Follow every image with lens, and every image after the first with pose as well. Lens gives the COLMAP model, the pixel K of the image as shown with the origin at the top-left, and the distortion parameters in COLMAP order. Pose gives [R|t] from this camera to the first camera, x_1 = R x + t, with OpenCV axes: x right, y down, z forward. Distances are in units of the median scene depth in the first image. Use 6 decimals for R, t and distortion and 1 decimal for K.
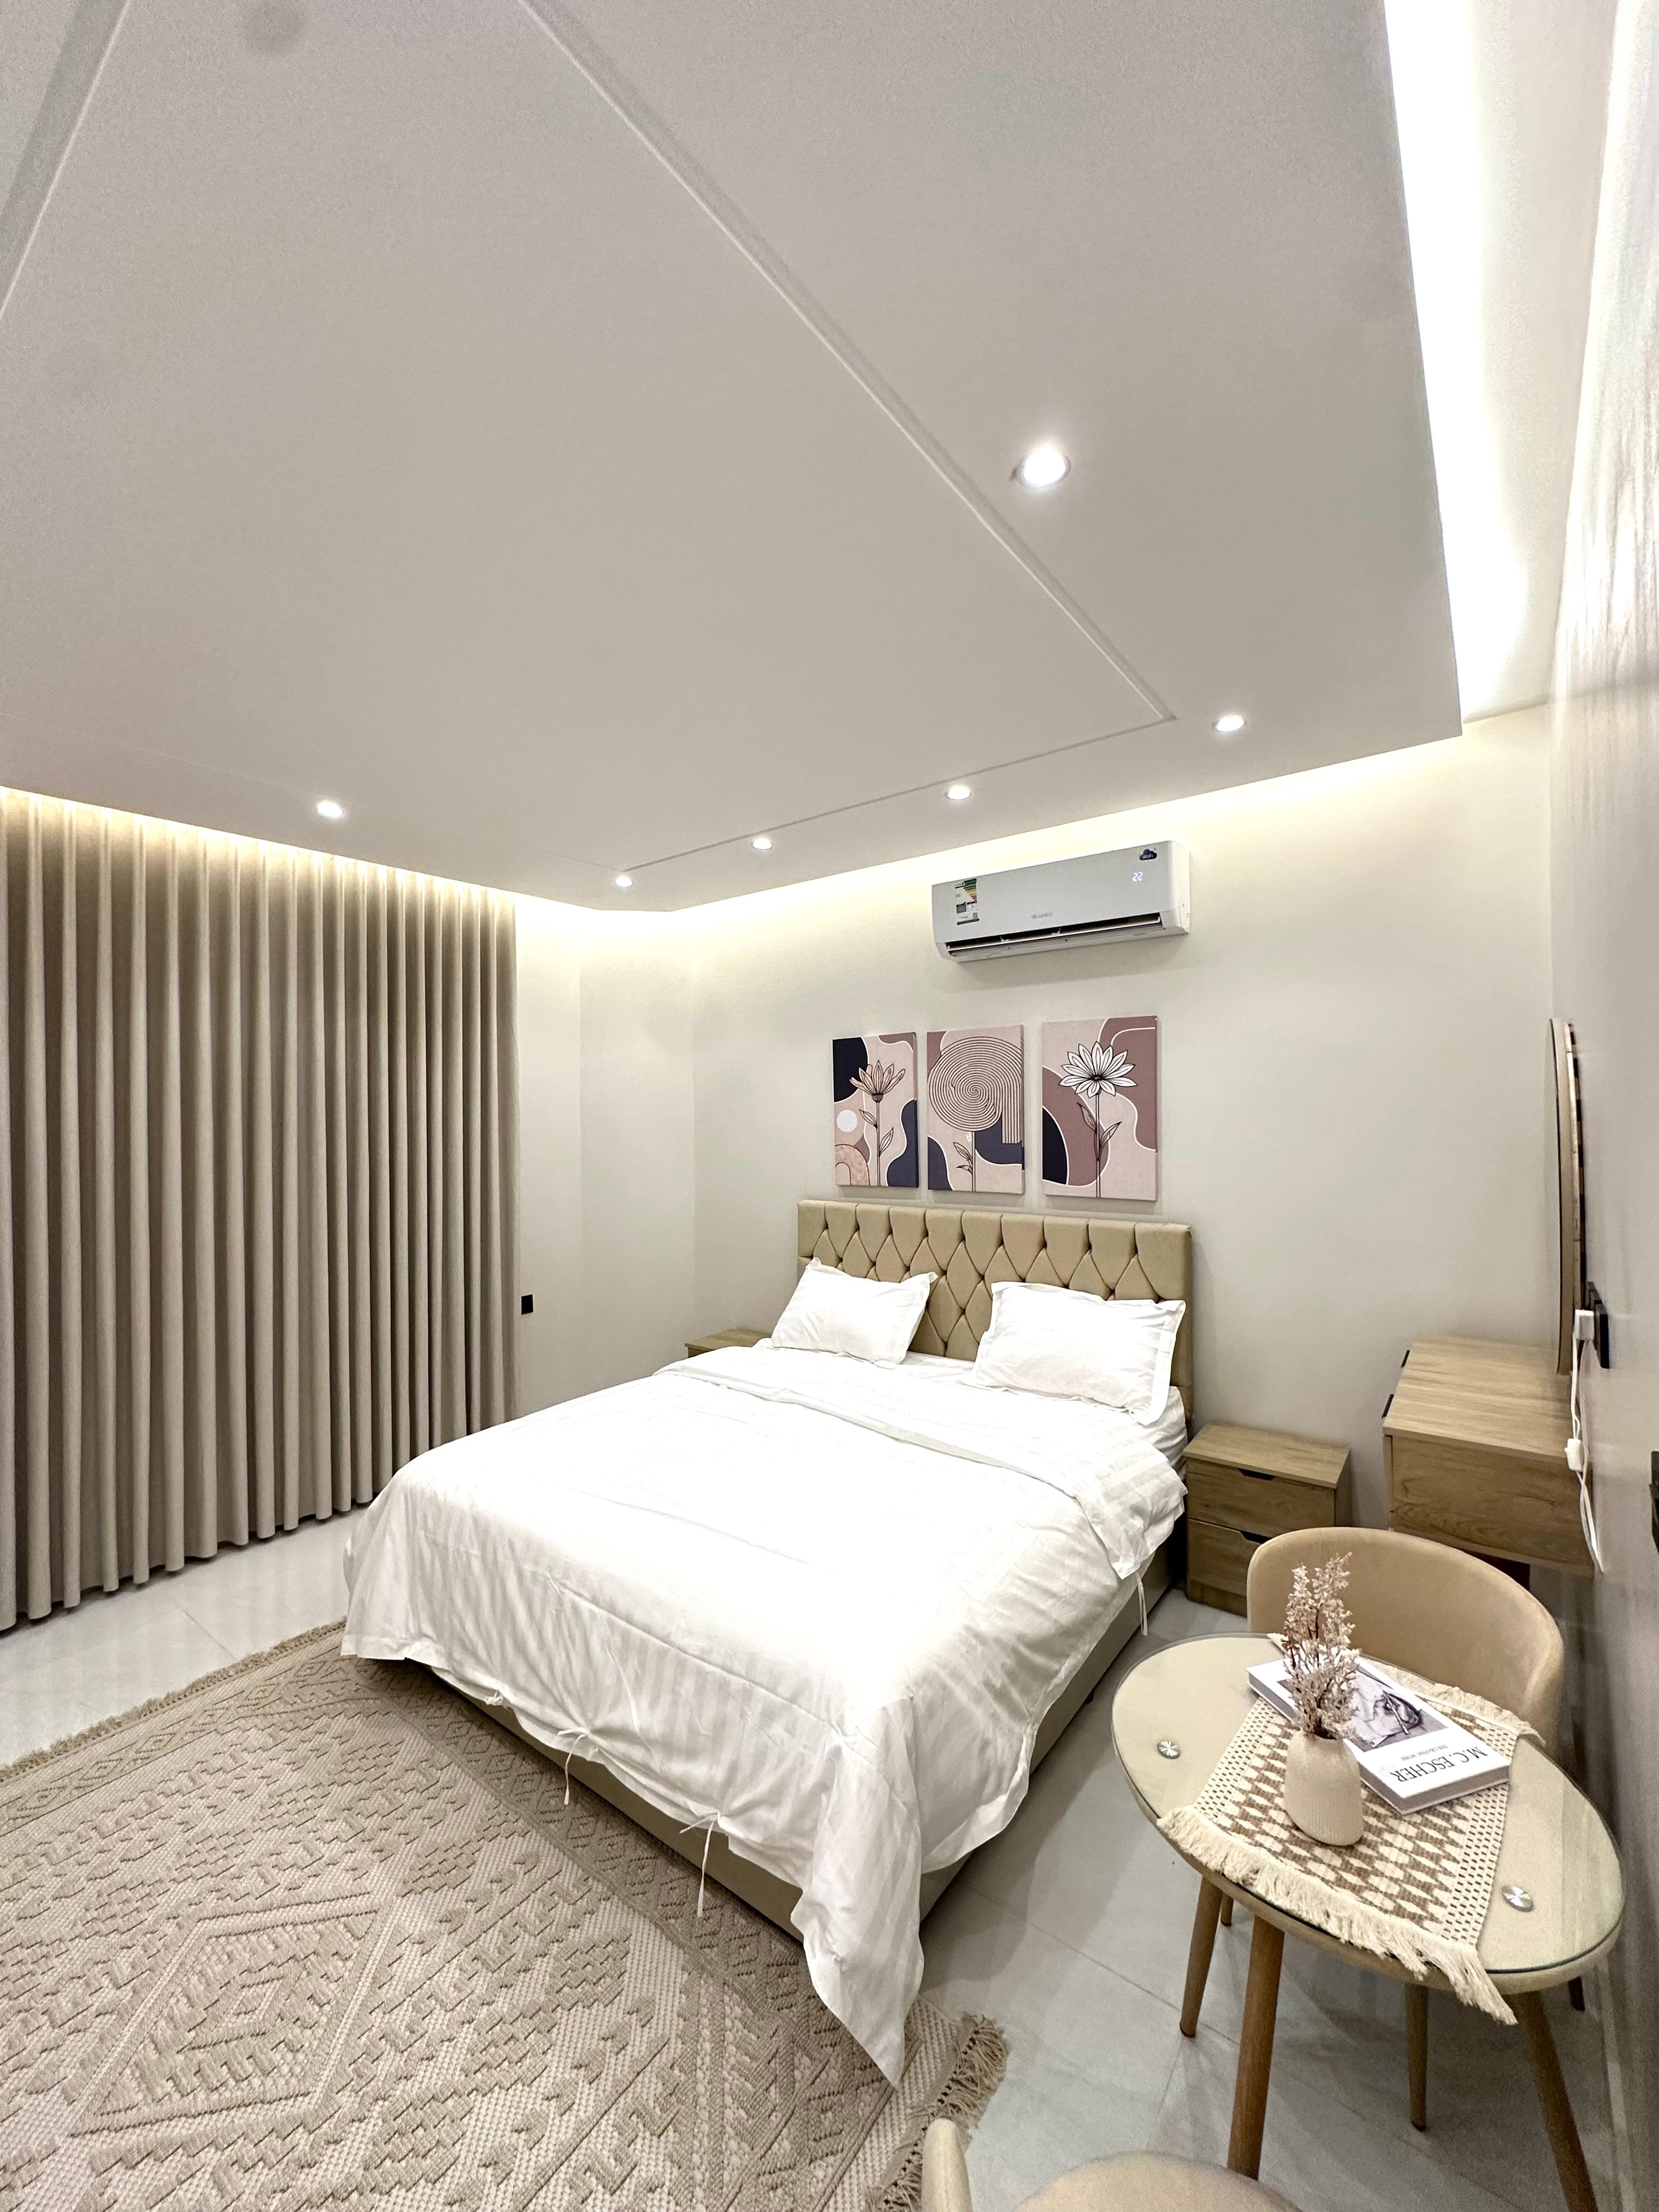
lens RADIAL K [[882.1, 0, 830.3], [0, 882.1, 1112.2], [0, 0, 1]] dist [-0.000305, -0.000028]
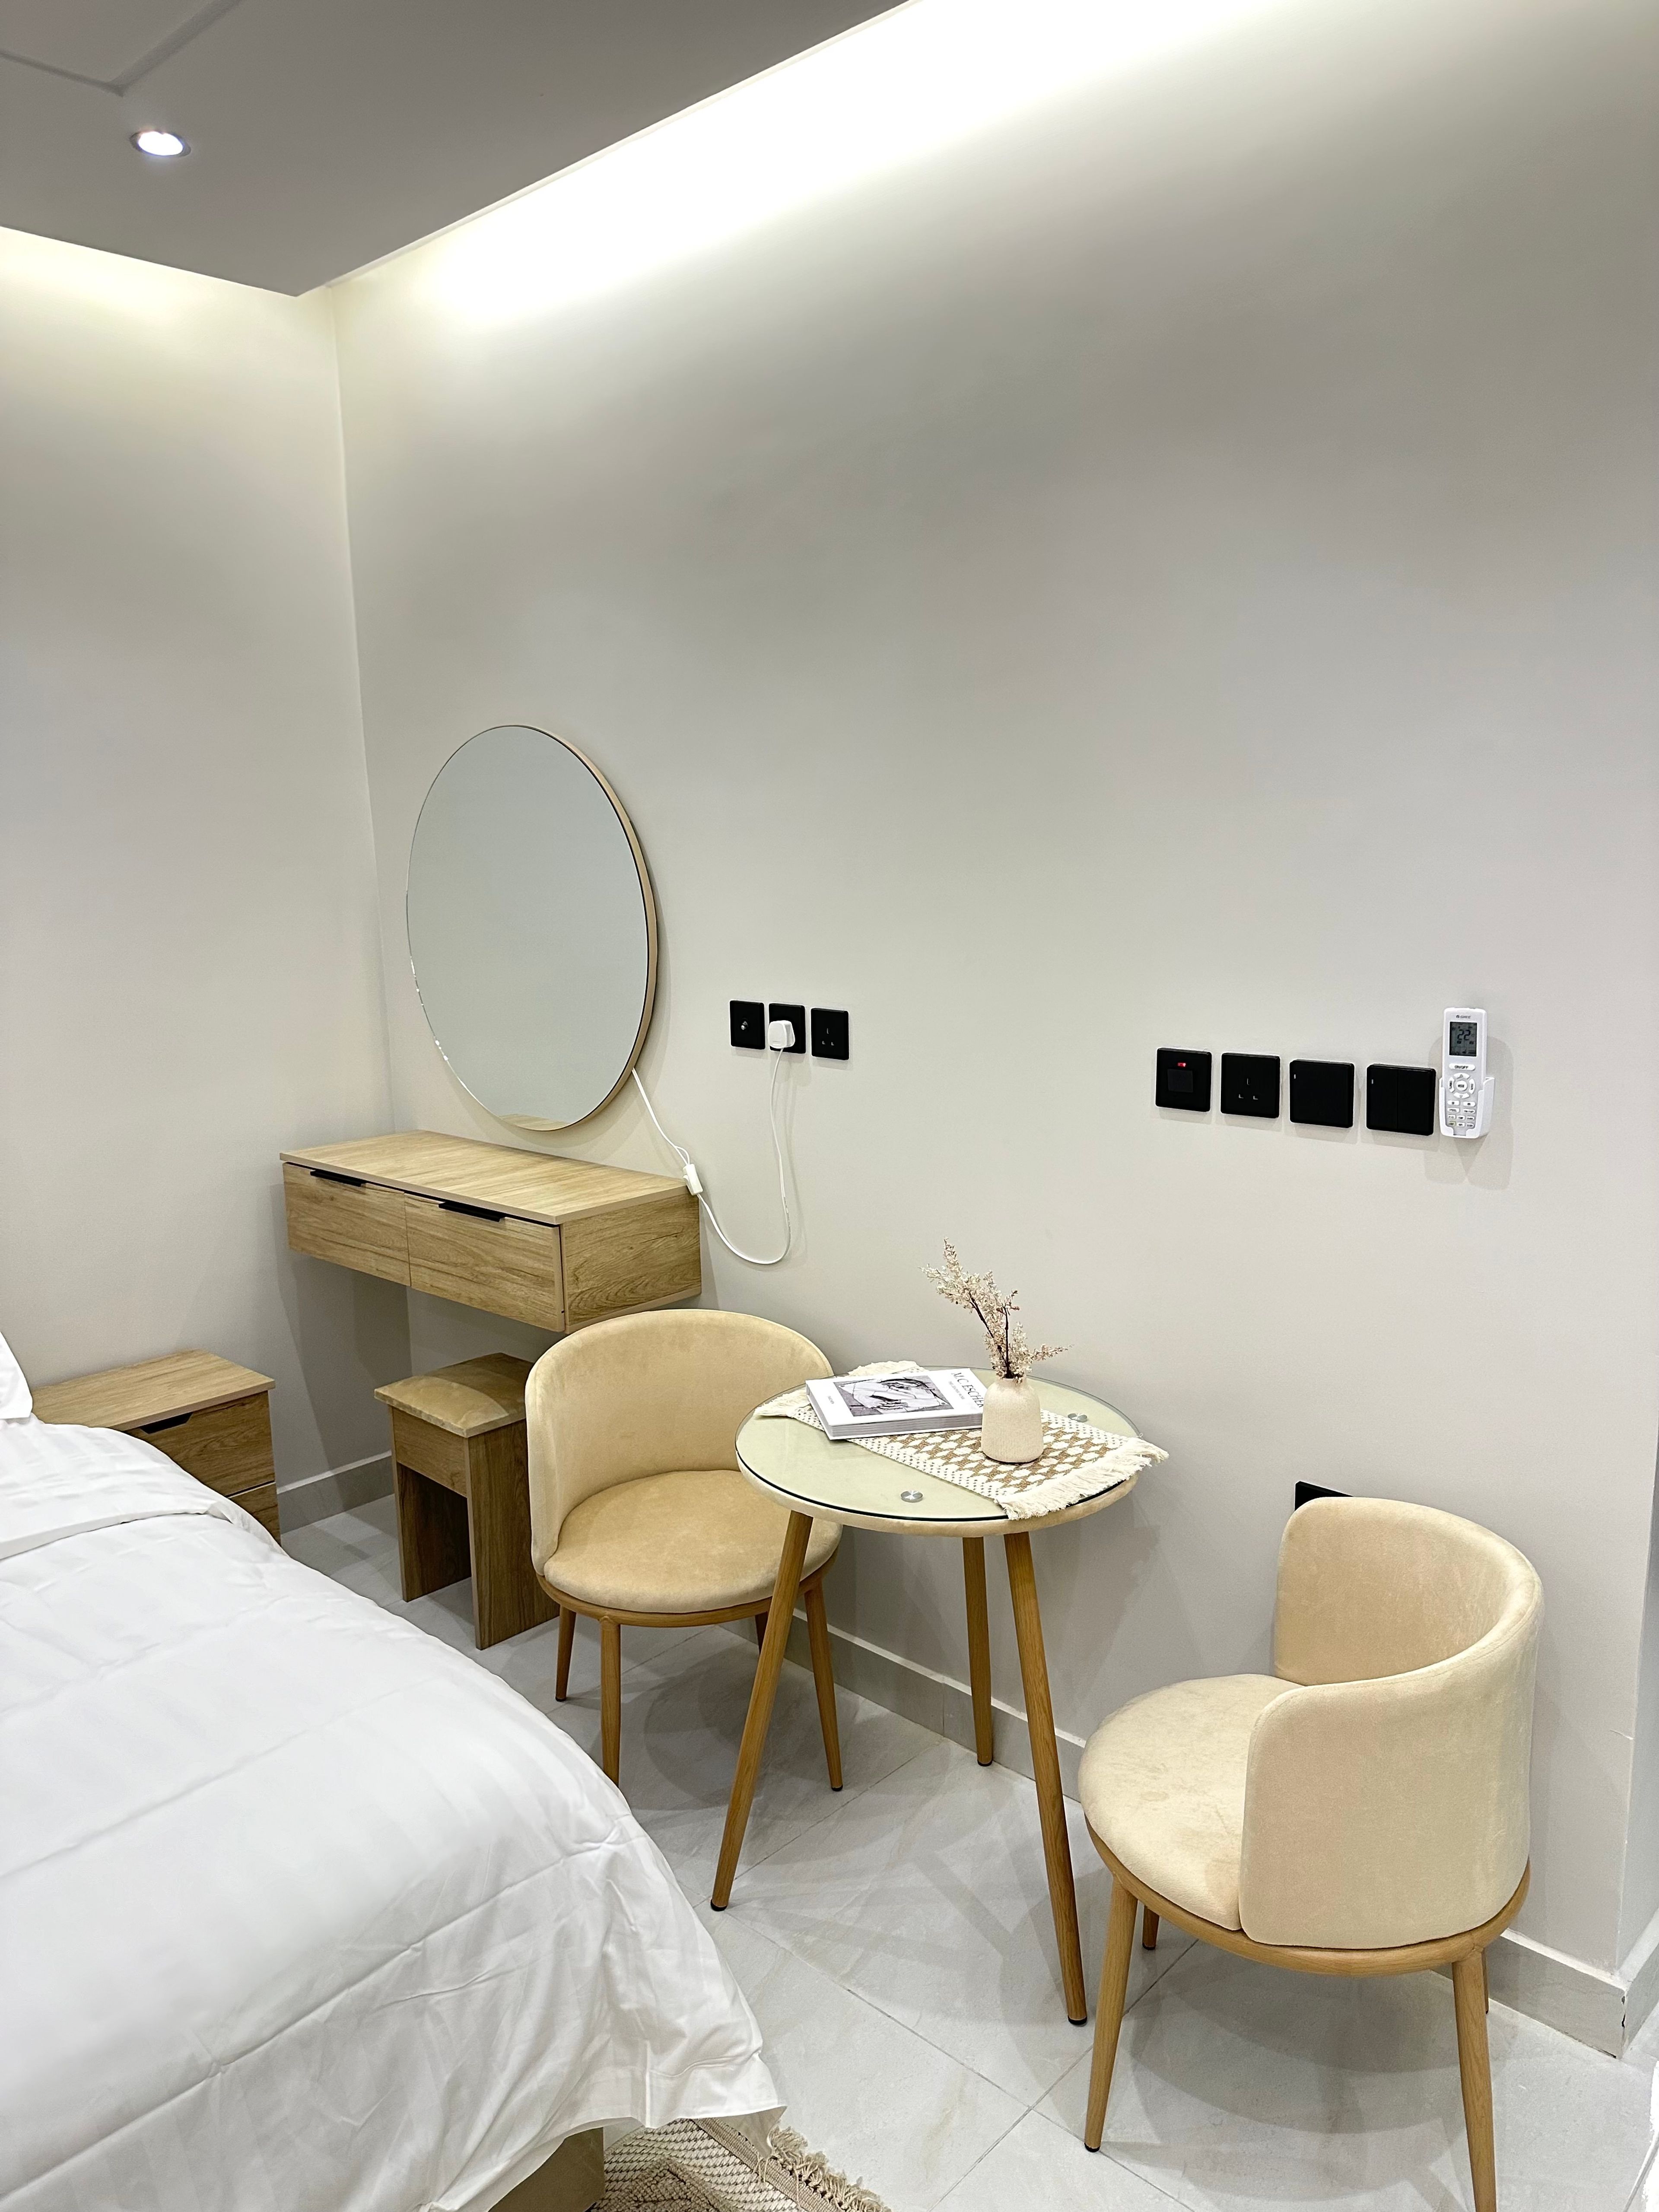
lens RADIAL K [[1568.5, 0, 831.0], [0, 1568.5, 1102.6], [0, 0, 1]] dist [-0.003347, -0.003255]
pose [[0.082580, -0.145408, 0.985919, -0.909631], [0.013930, 0.989370, 0.144751, 0.046372], [-0.996487, 0.001780, 0.083728, 0.708436]]
